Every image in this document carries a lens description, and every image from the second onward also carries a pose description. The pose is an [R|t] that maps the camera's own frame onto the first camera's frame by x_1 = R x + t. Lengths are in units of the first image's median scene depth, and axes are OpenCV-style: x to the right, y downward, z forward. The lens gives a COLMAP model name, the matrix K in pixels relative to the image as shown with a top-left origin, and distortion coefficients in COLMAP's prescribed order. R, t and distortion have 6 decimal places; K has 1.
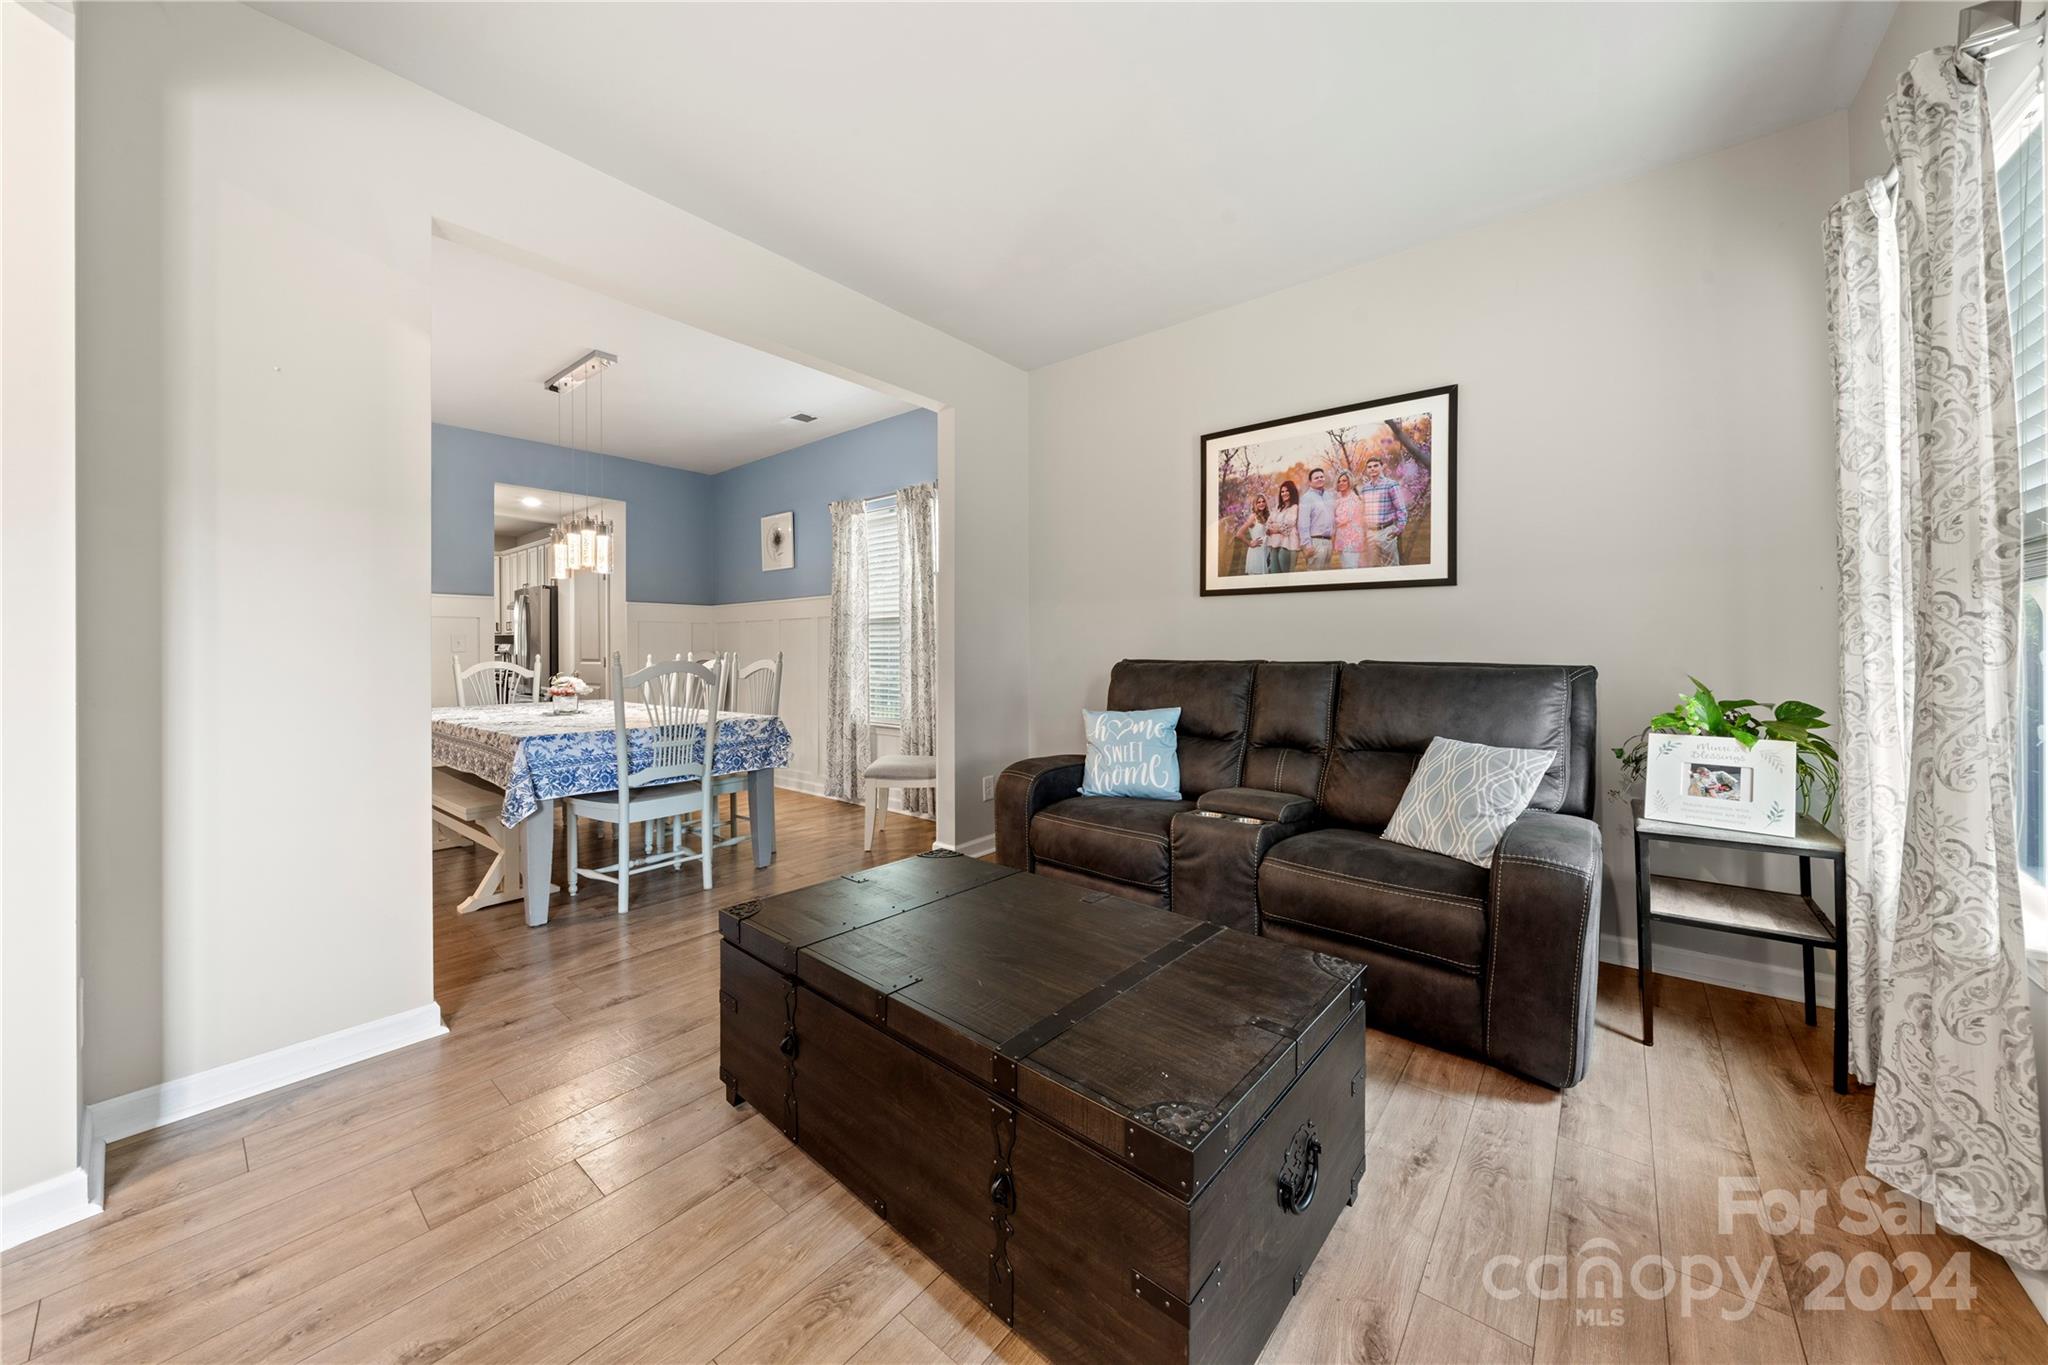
lens RADIAL K [[726.5, 0, 1070.5], [0, 726.5, 653.8], [0, 0, 1]] dist [-0.005543, -0.000382]
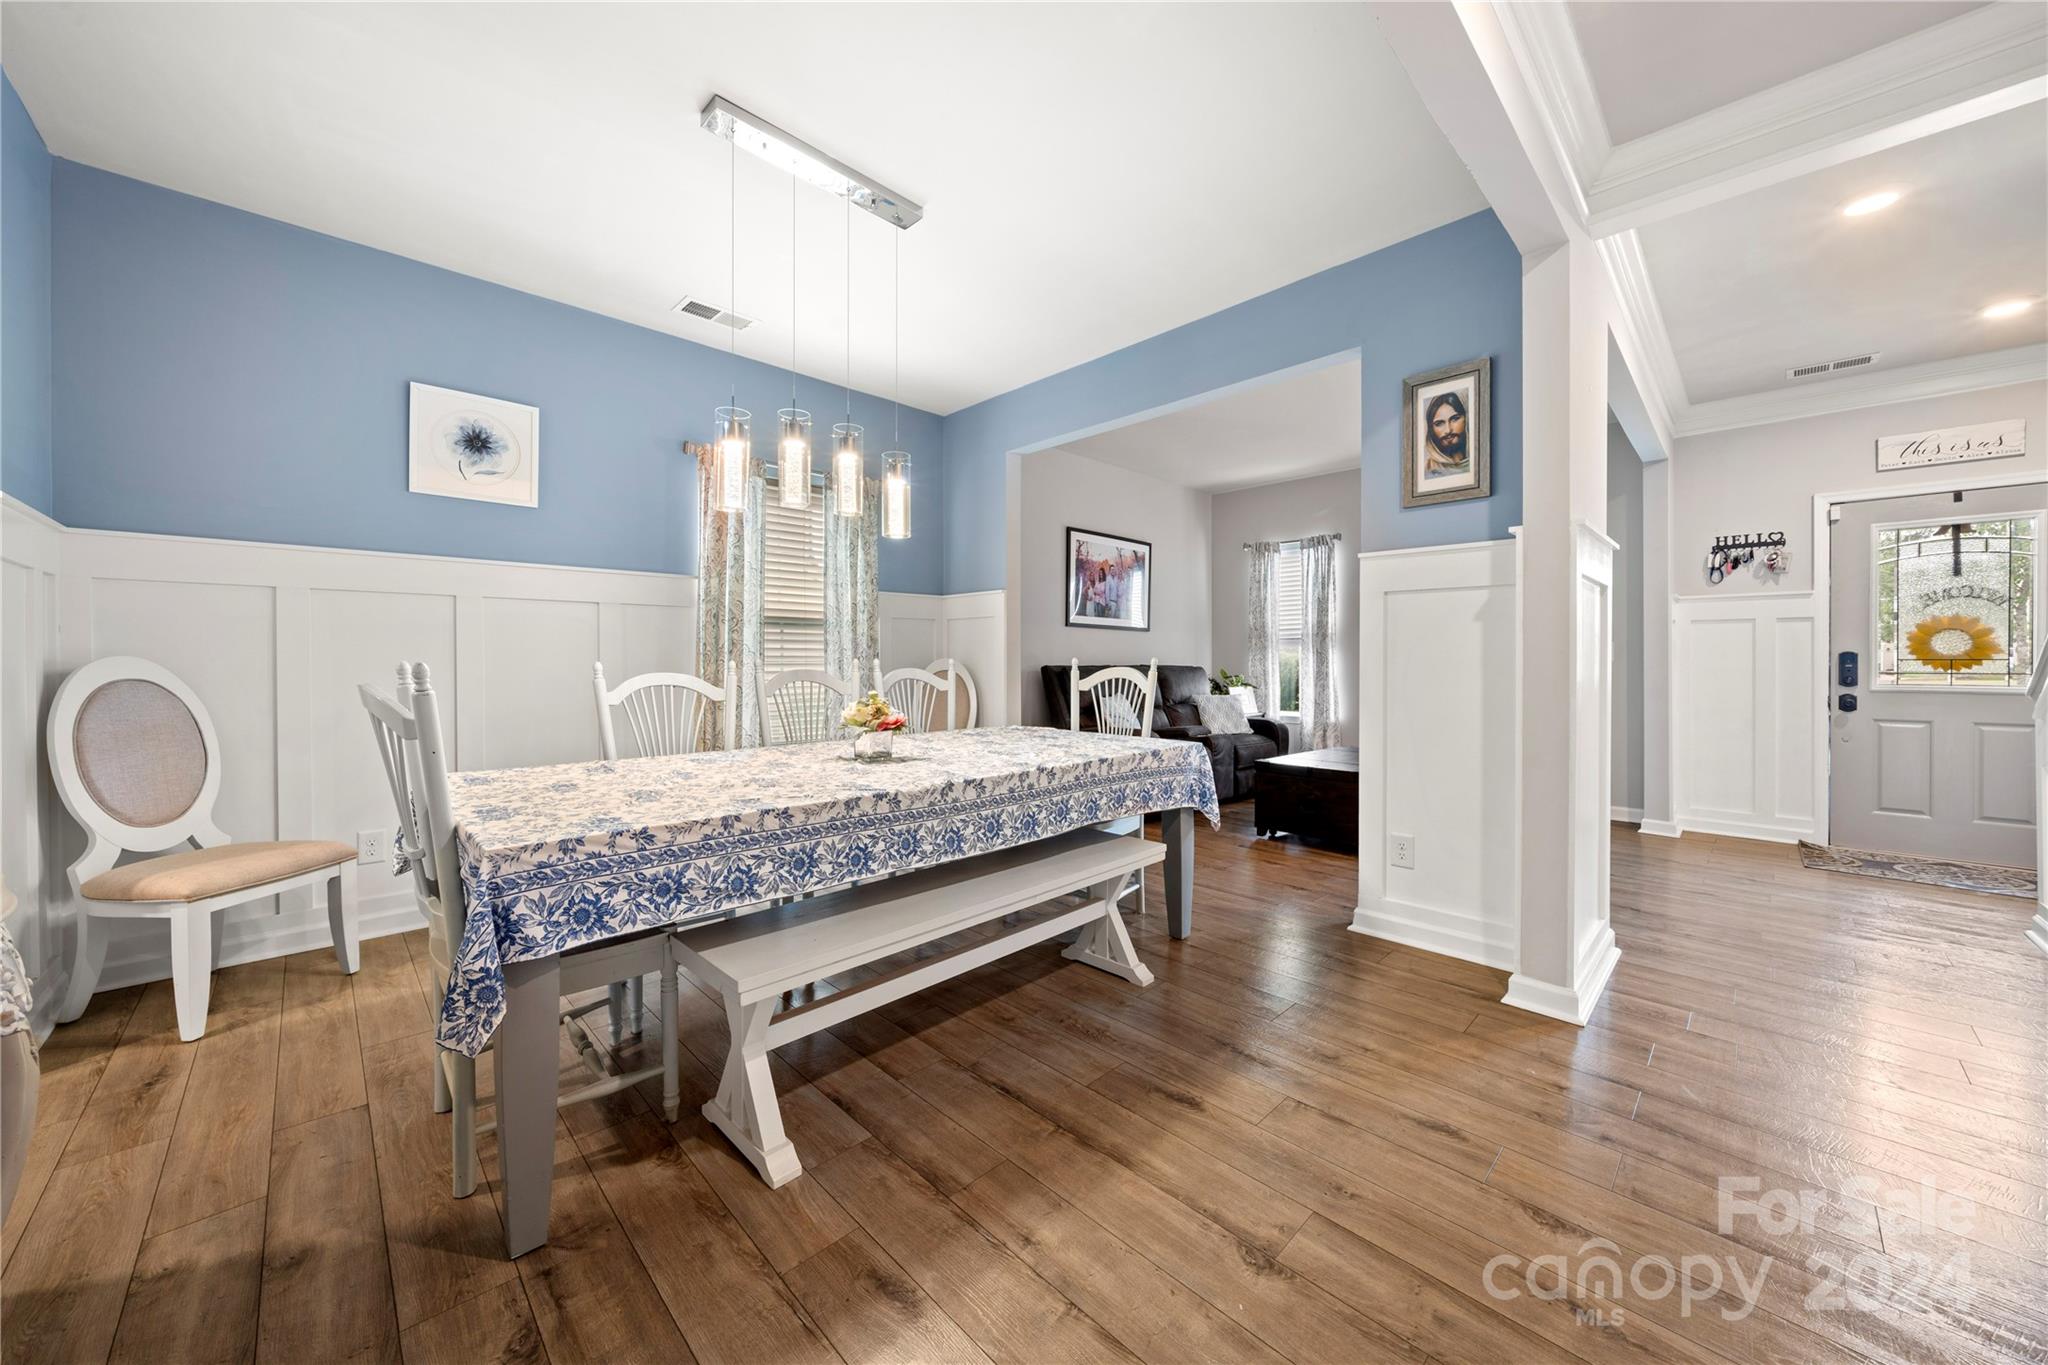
lens RADIAL K [[756.1, 0, 1008.5], [0, 756.1, 666.7], [0, 0, 1]] dist [-0.010206, 0.000419]
pose [[0.105088, -0.005240, 0.994449, -1.843868], [0.005820, 0.999972, 0.004654, 0.002155], [-0.994446, 0.005299, 0.105116, 1.177135]]
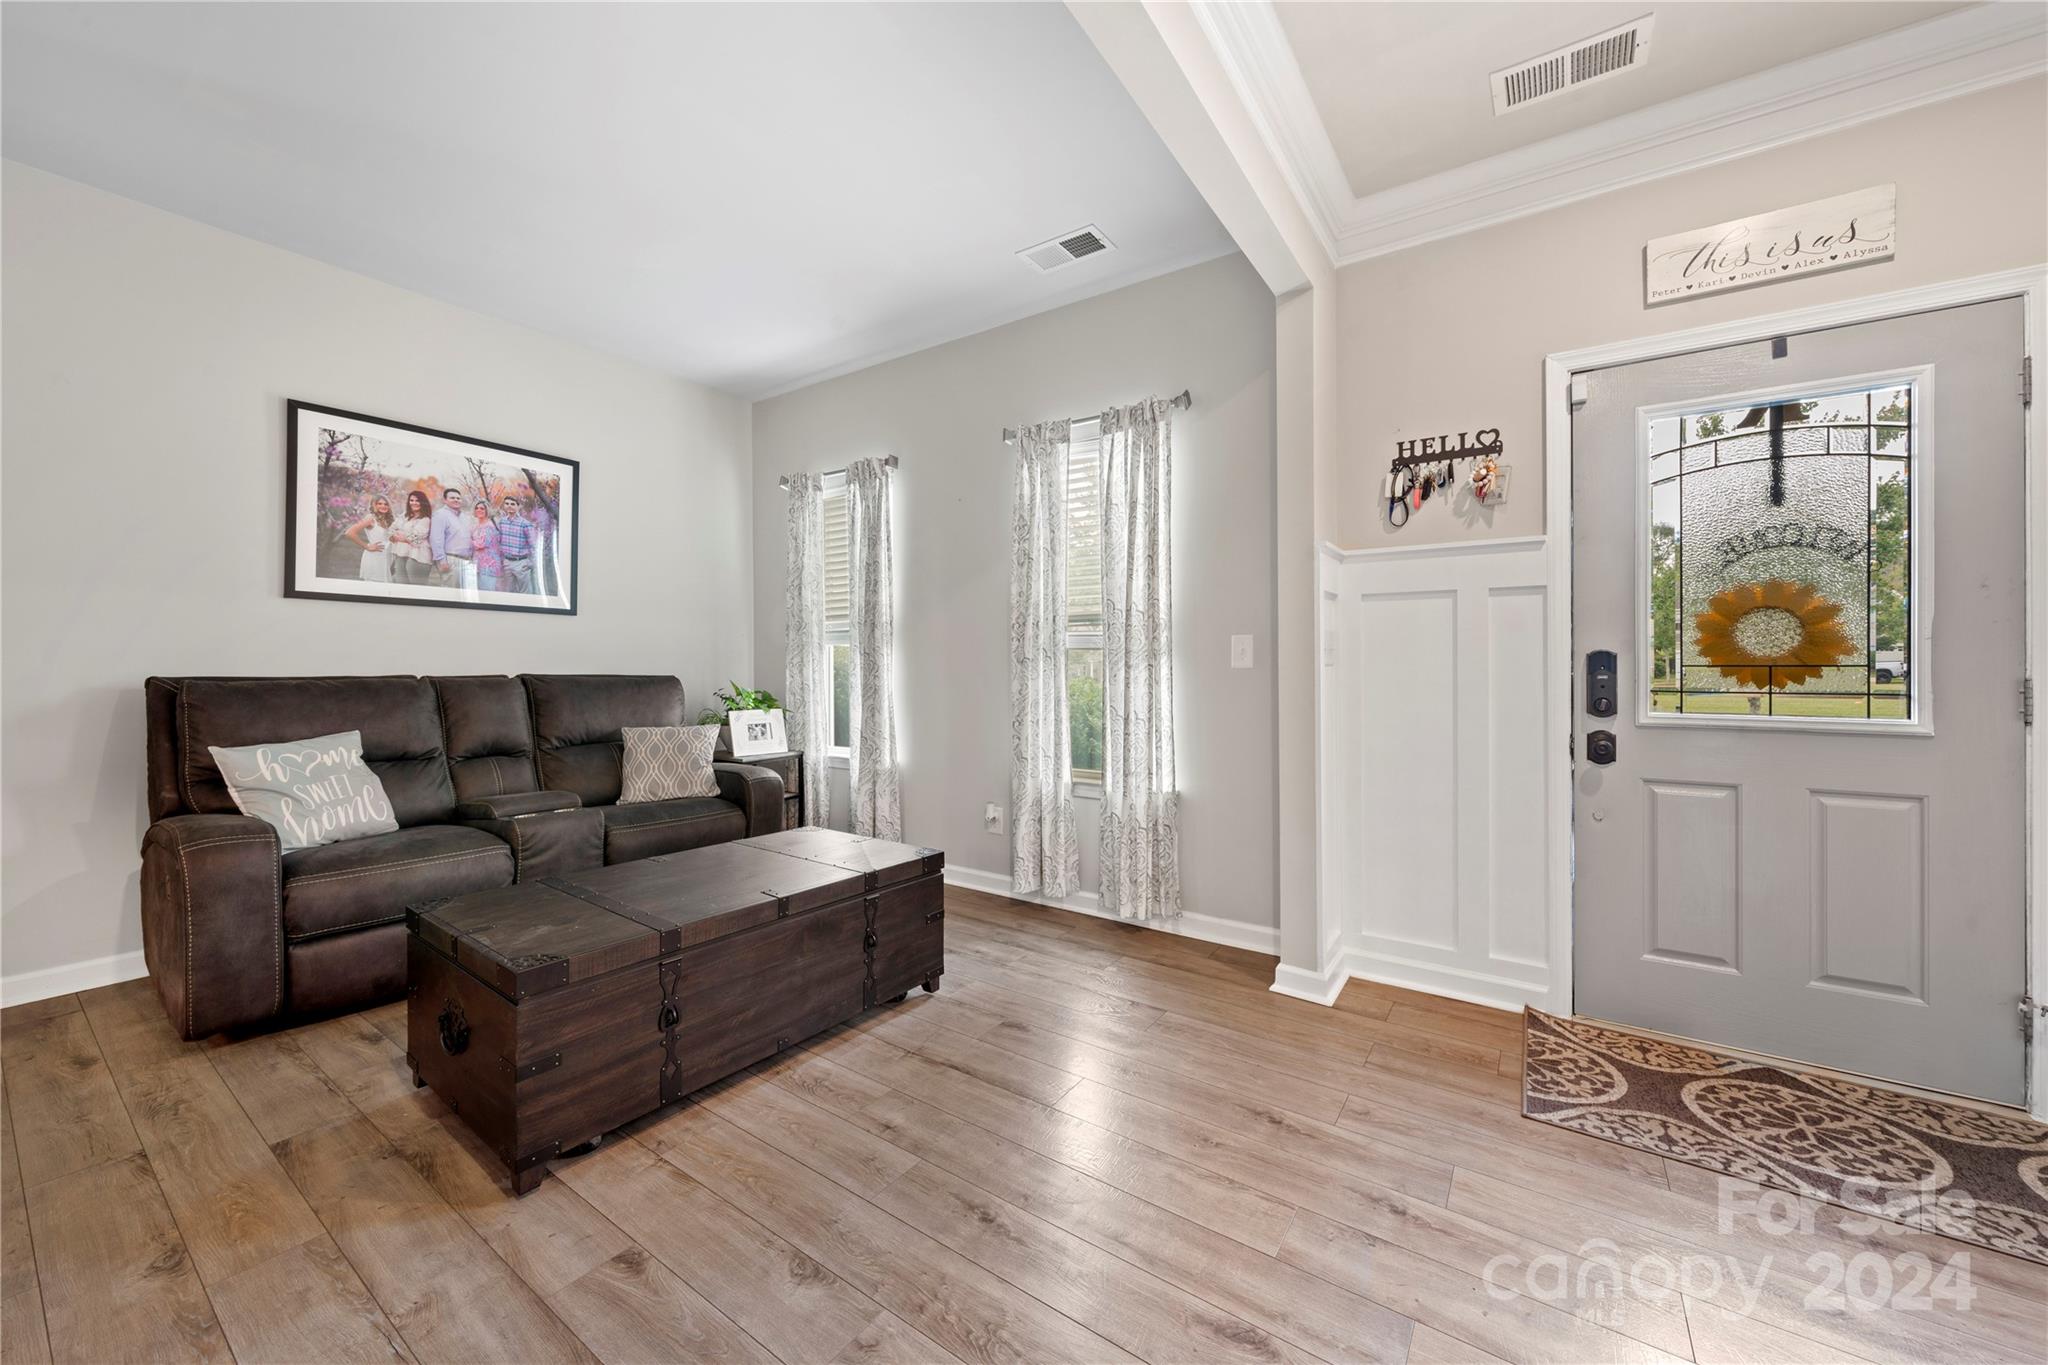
lens RADIAL K [[756.1, 0, 1039.2], [0, 756.1, 667.3], [0, 0, 1]] dist [-0.010206, 0.000419]
pose [[-0.092598, 0.002205, 0.995701, -0.888005], [0.004975, 0.999986, -0.001752, 0.004758], [-0.995691, 0.004791, -0.092608, 0.302051]]
